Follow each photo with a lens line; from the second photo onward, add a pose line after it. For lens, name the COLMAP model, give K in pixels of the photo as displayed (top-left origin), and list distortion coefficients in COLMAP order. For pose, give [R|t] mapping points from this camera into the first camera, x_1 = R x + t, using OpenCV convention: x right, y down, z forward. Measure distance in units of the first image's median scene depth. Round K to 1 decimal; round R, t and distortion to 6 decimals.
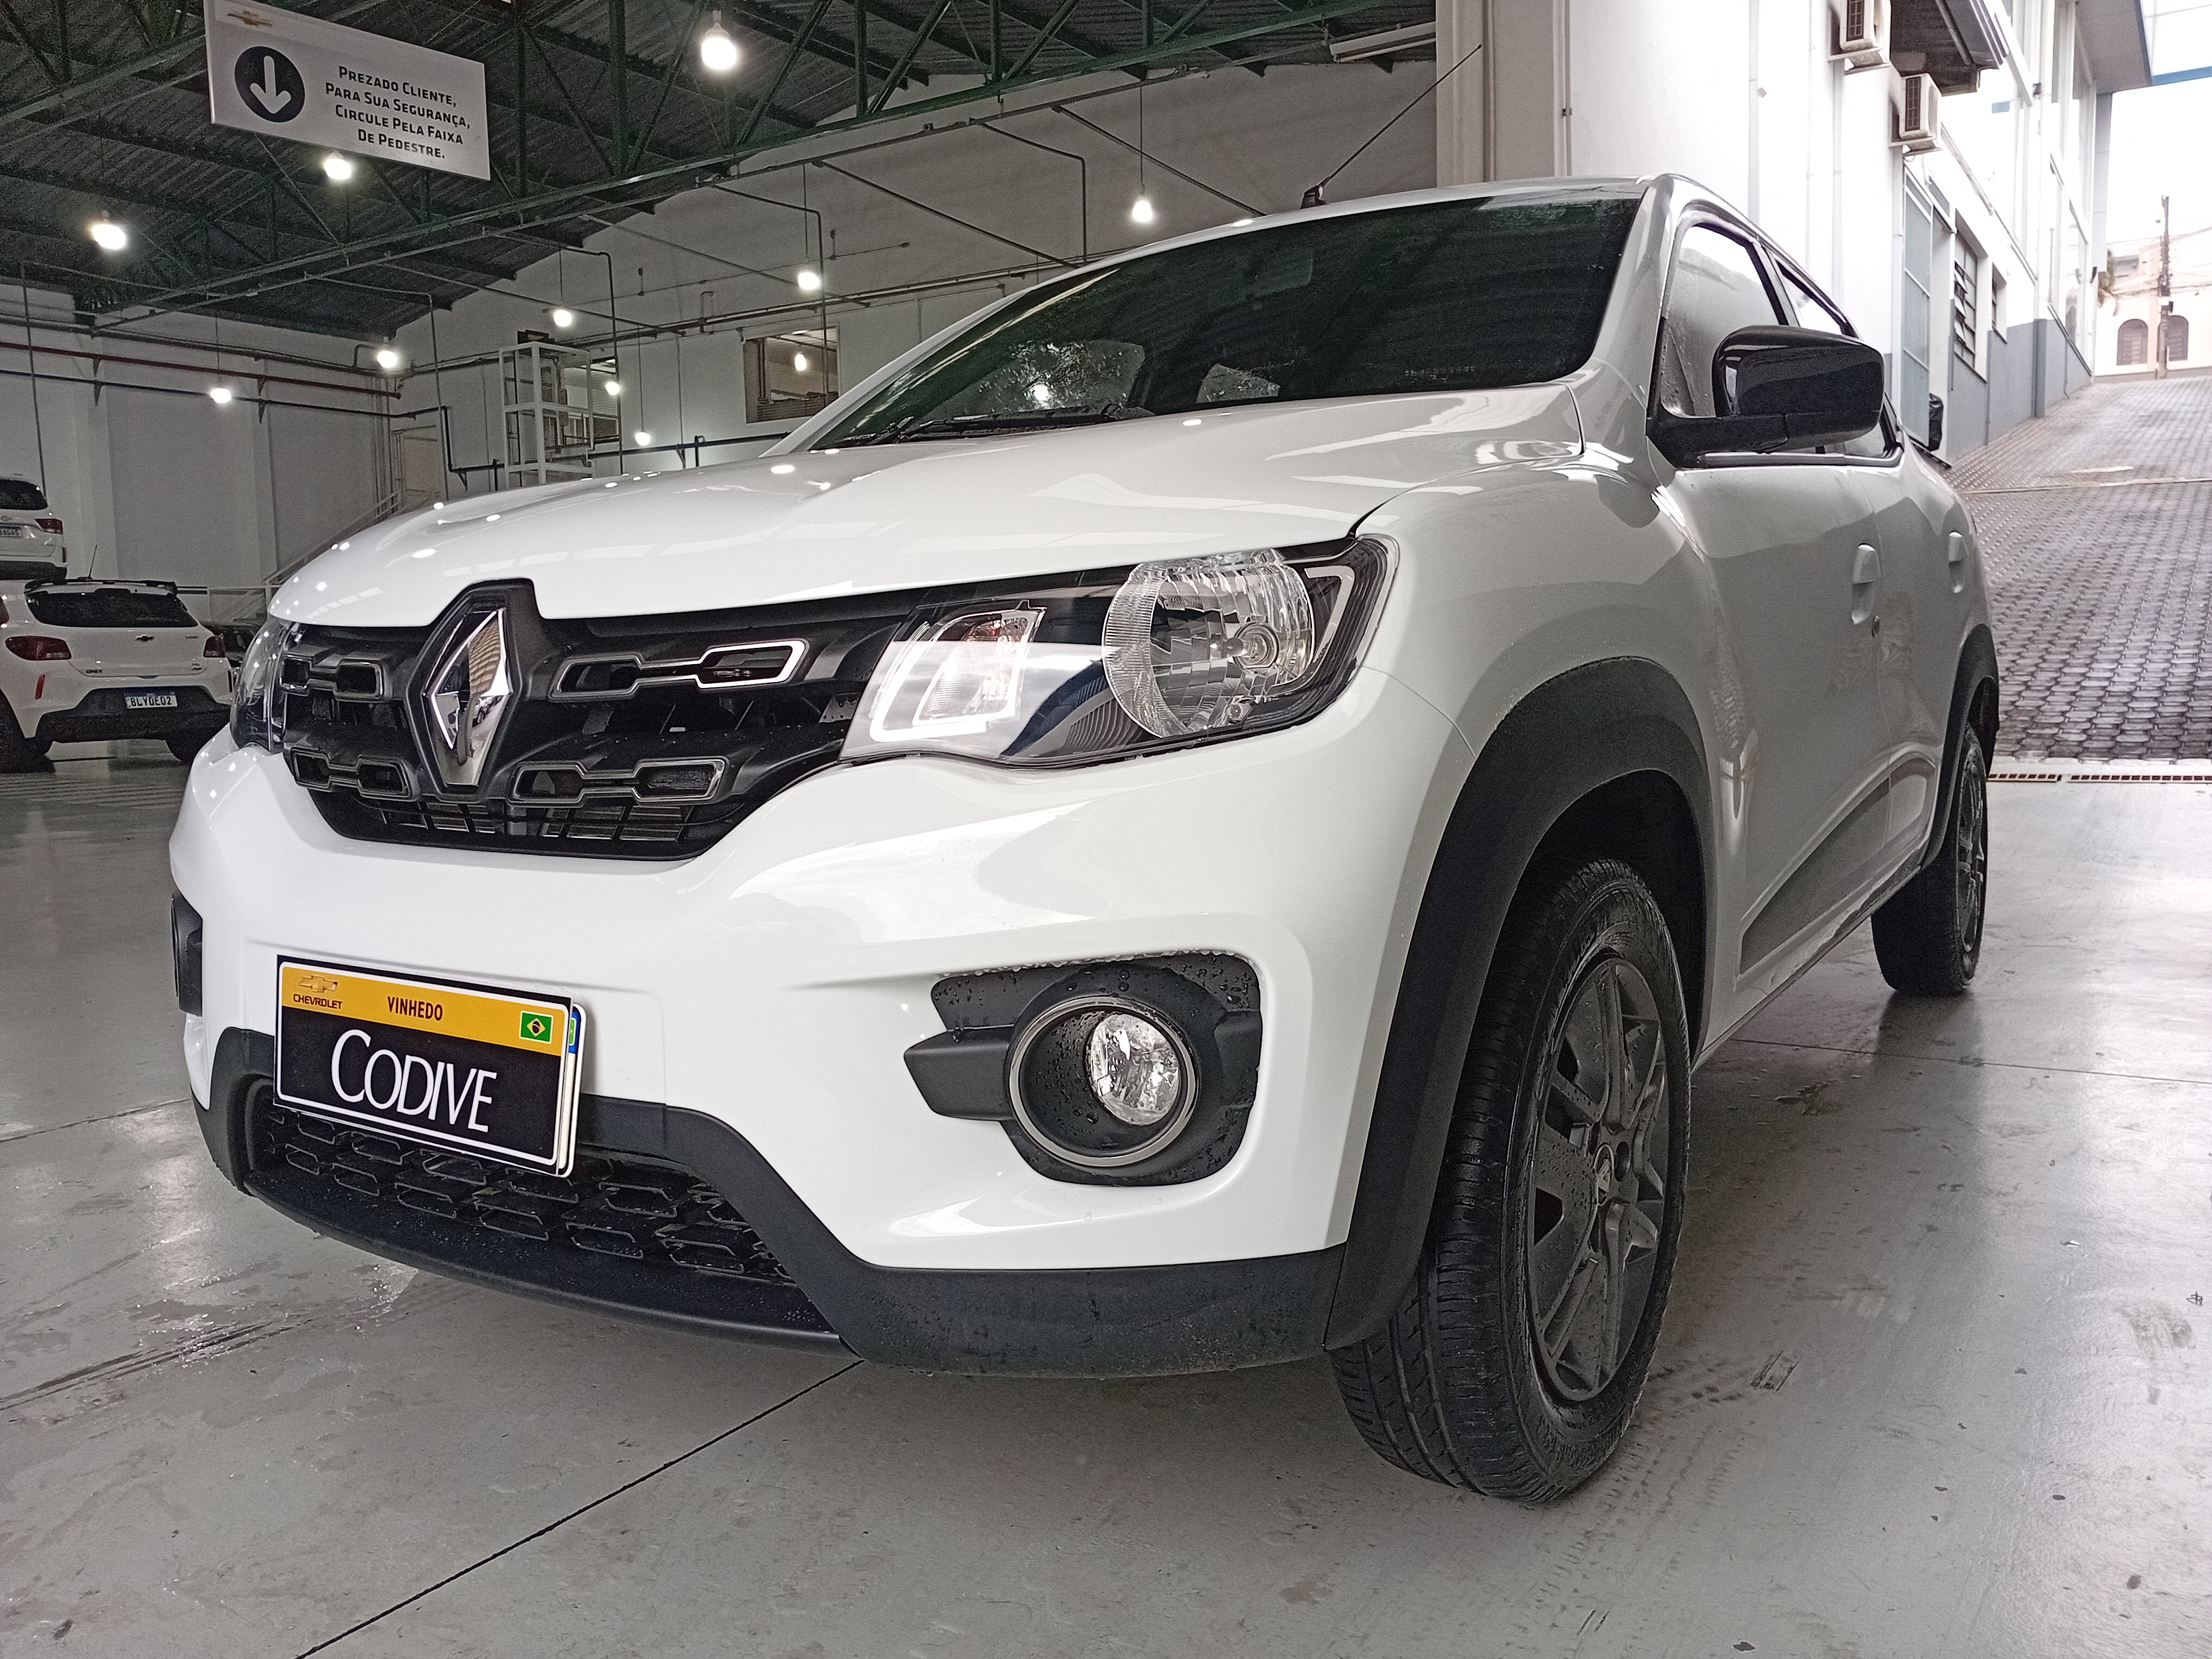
lens RADIAL K [[1705.8, 0, 1112.8], [0, 1705.8, 820.3], [0, 0, 1]] dist [0.093341, -0.208955]
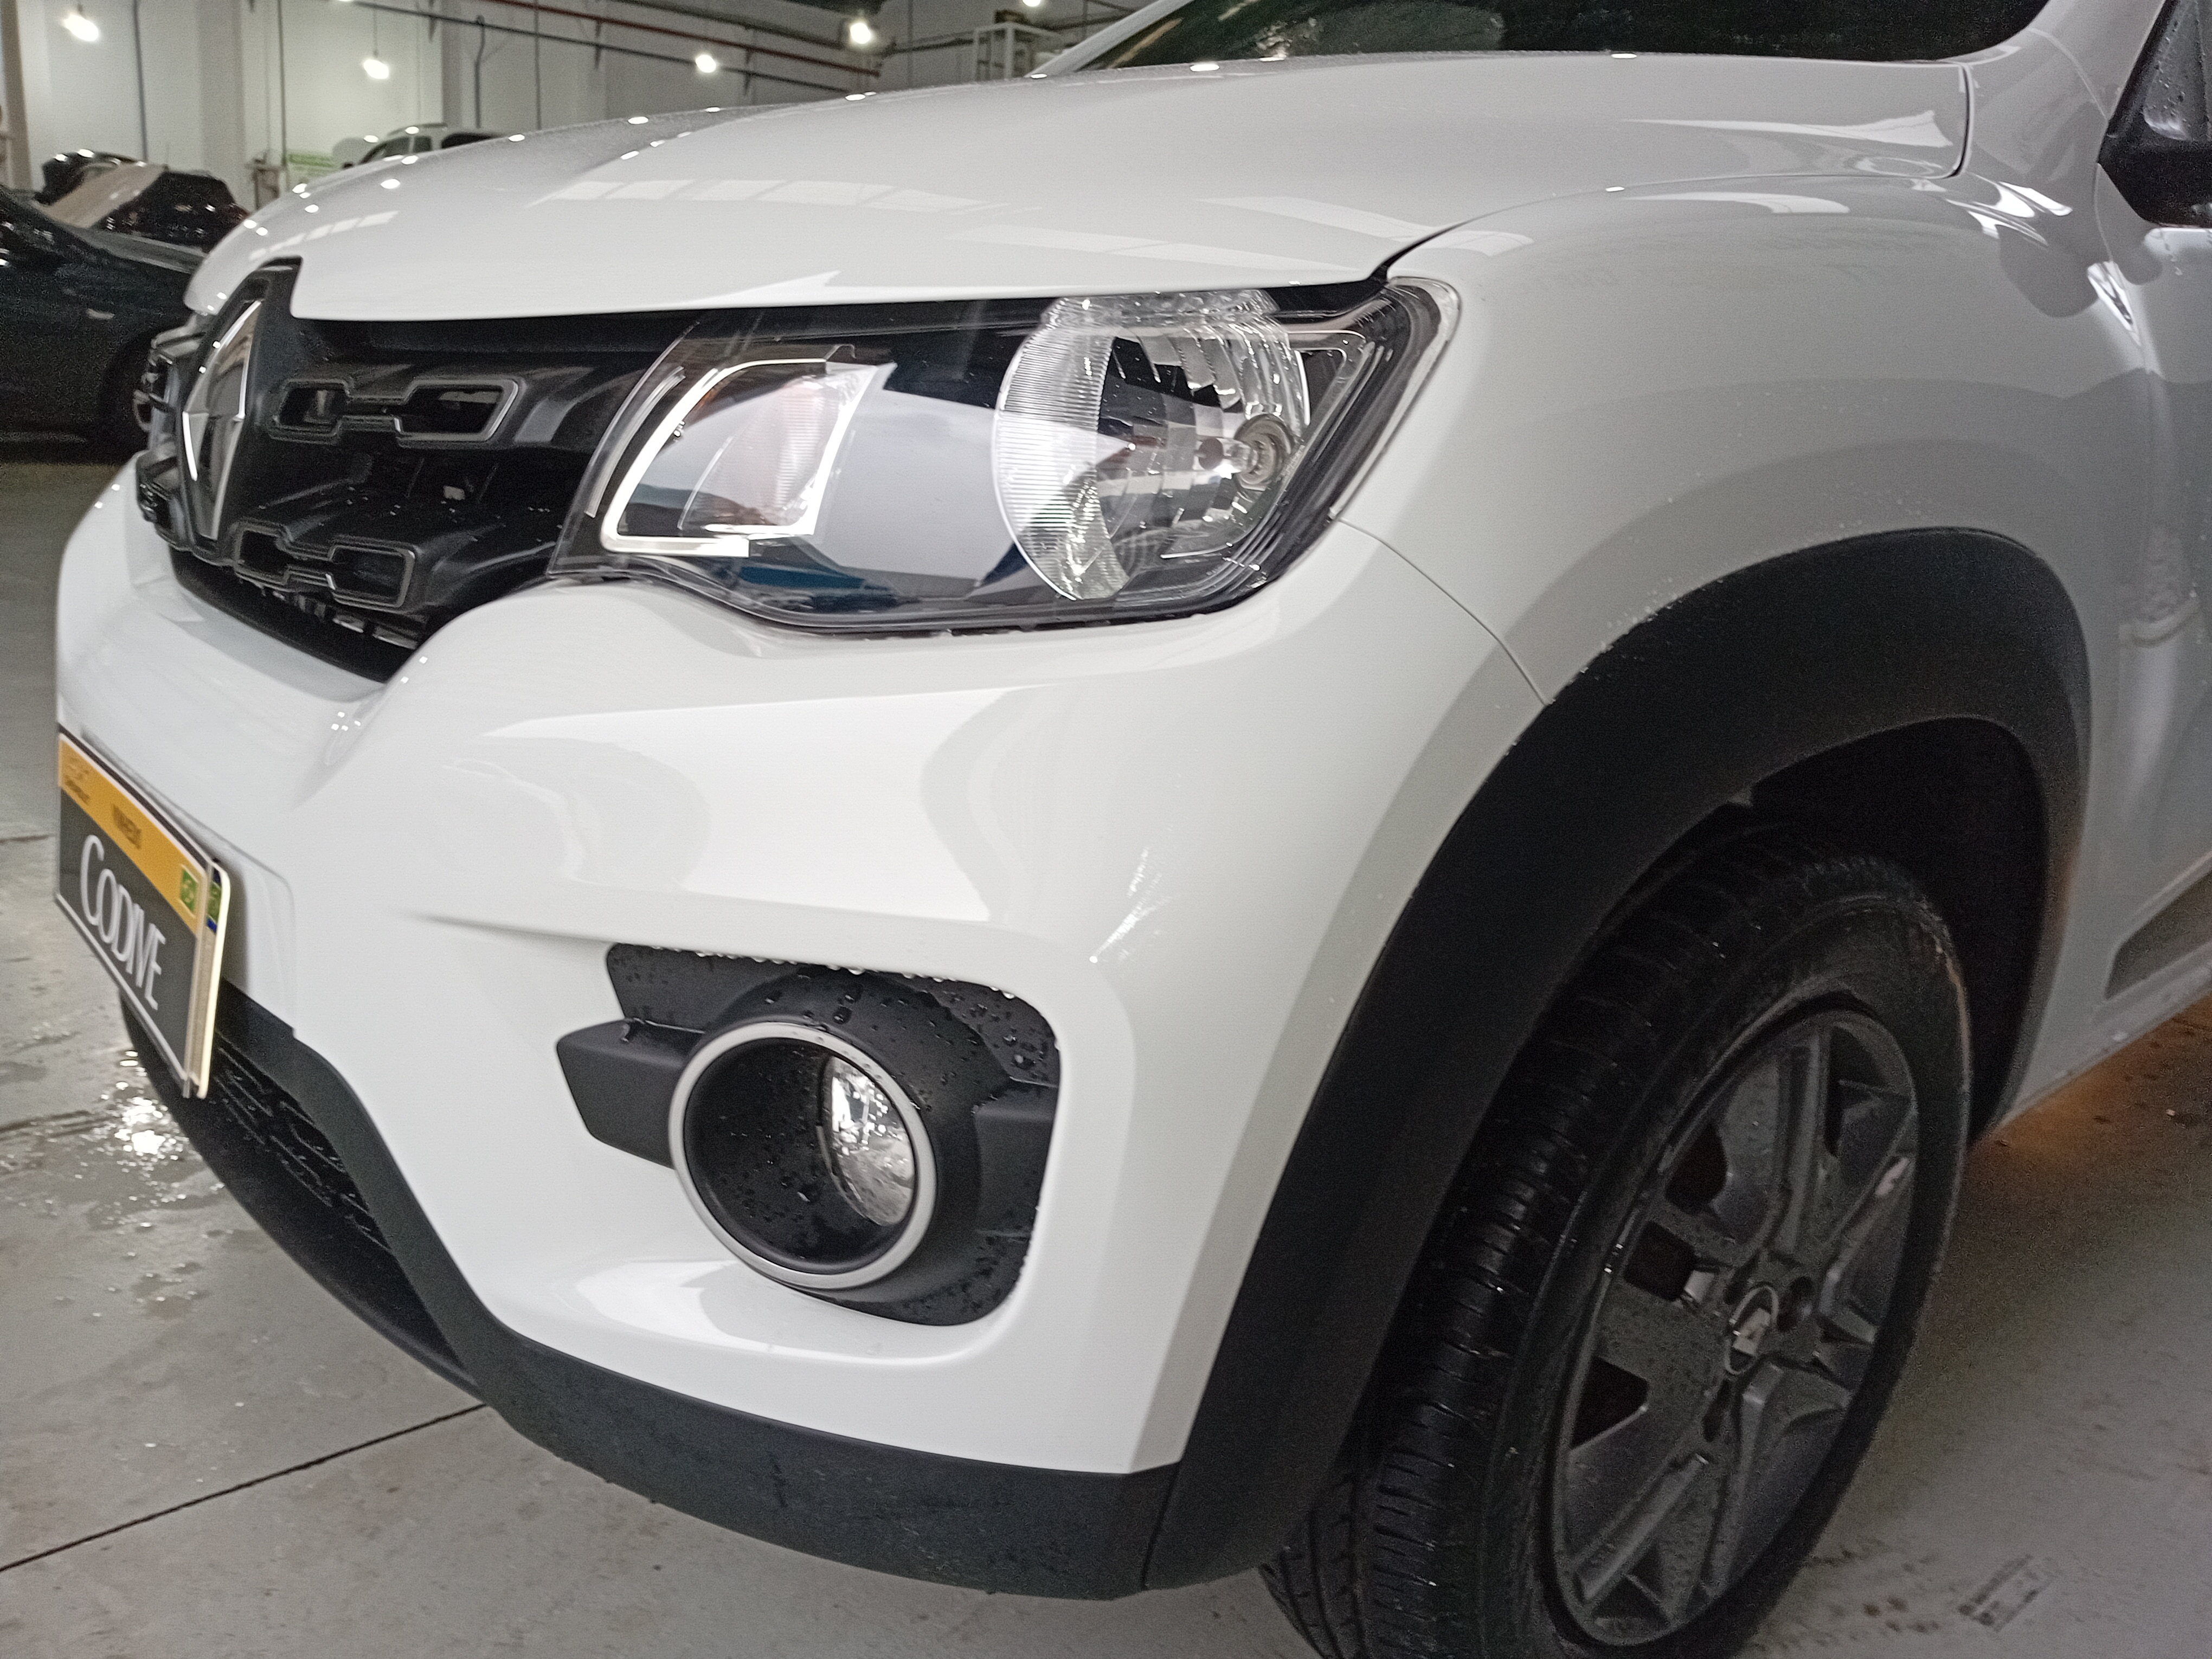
lens RADIAL K [[1769.5, 0, 1113.2], [0, 1769.5, 831.7], [0, 0, 1]] dist [-0.043115, 0.004702]
pose [[0.963014, 0.149685, -0.224050, 0.191180], [-0.114033, 0.979774, 0.164438, -0.066191], [0.244132, -0.132807, 0.960605, 0.362370]]
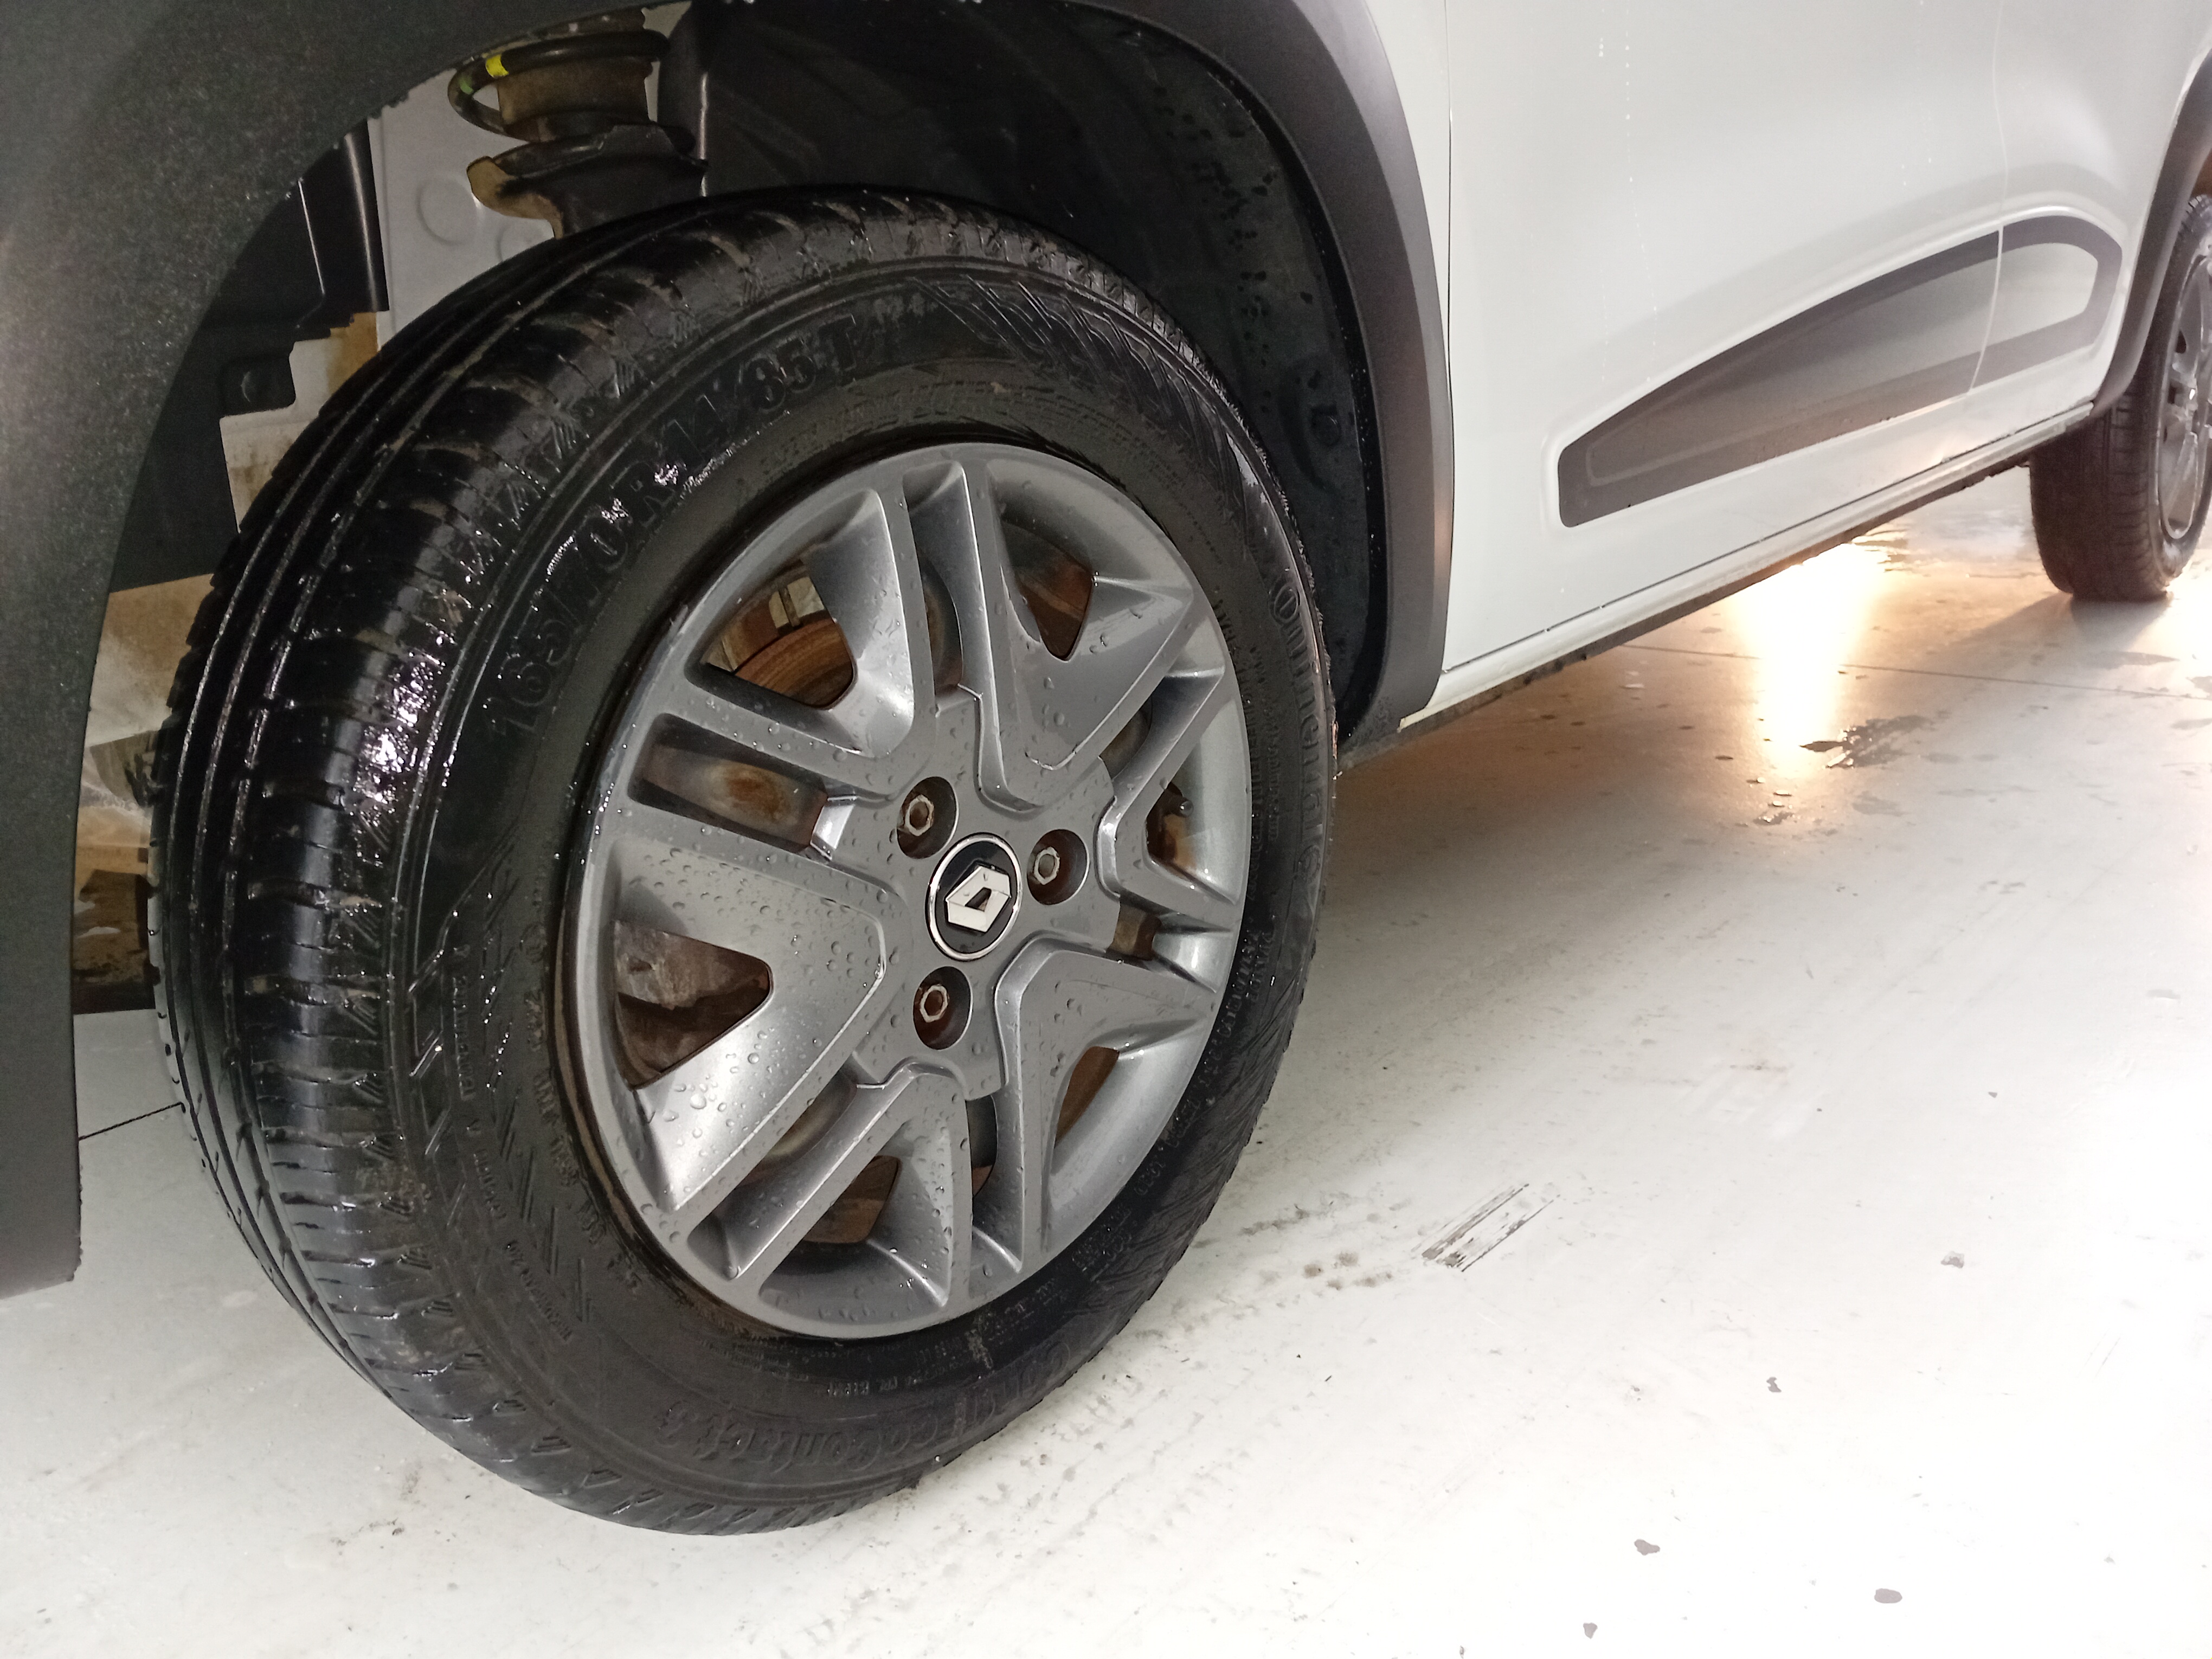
lens RADIAL K [[1769.5, 0, 1113.2], [0, 1769.5, 831.7], [0, 0, 1]] dist [-0.043115, 0.004702]
pose [[0.990019, 0.024448, -0.138797, 0.432101], [0.006666, 0.975614, 0.219391, 0.087369], [0.140776, -0.218127, 0.965714, 0.583810]]
